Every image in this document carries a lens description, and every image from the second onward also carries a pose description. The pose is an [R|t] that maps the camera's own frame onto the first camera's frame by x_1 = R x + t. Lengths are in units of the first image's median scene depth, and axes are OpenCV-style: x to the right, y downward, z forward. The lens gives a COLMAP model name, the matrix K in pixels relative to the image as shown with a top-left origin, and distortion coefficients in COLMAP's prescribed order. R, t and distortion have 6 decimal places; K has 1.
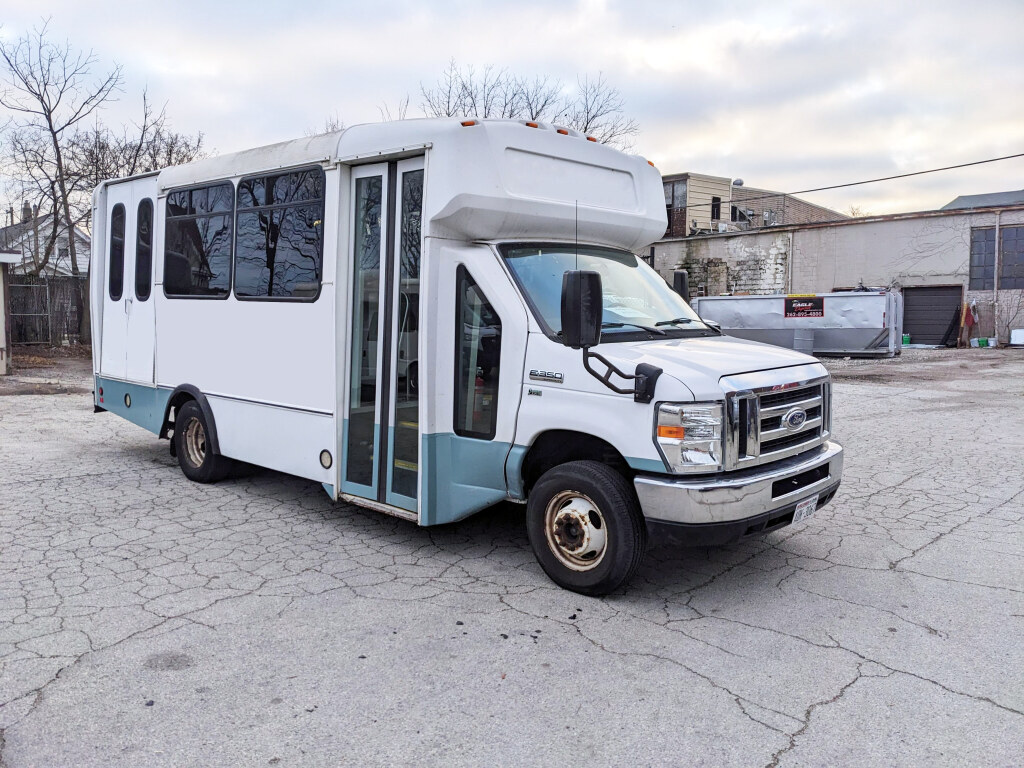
lens RADIAL K [[766.4, 0, 512.0], [0, 766.4, 384.0], [0, 0, 1]] dist [0.050763, 0.002895]
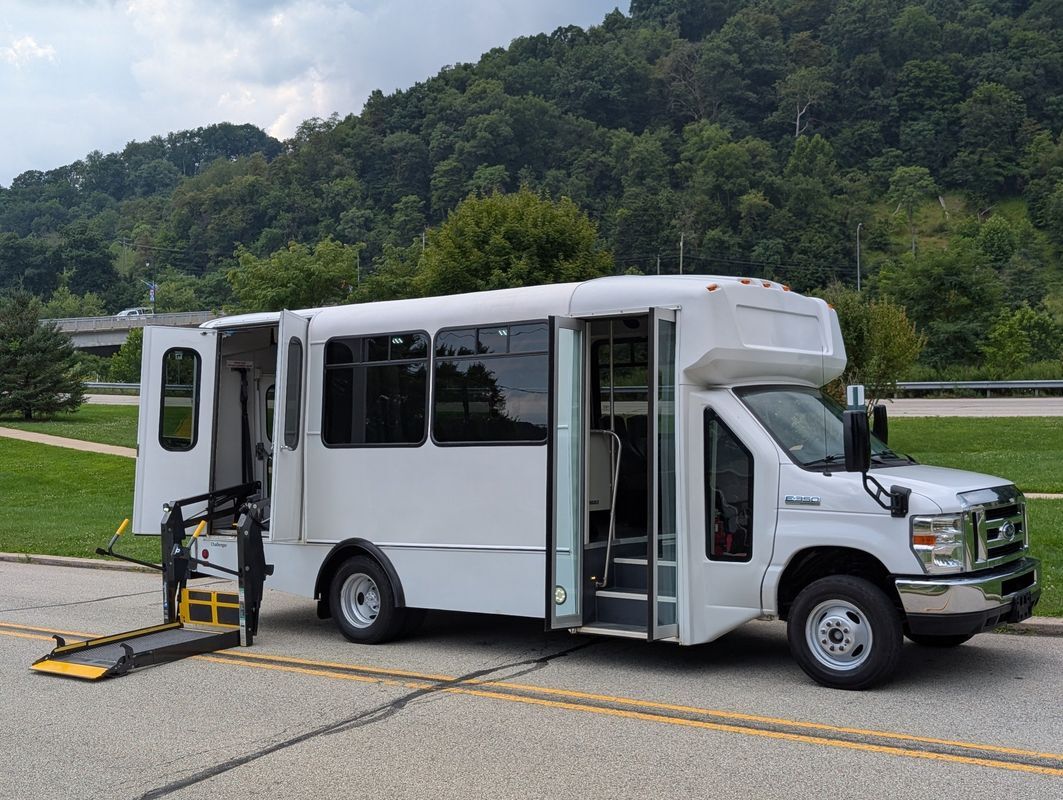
lens RADIAL K [[1233.9, 0, 531.5], [0, 1233.9, 400.0], [0, 0, 1]] dist [0.085696, -0.006010]
pose [[0.991541, -0.027124, 0.126927, -0.573544], [0.044397, 0.989809, -0.135306, 0.071531], [-0.121963, 0.139796, 0.982640, -0.790100]]
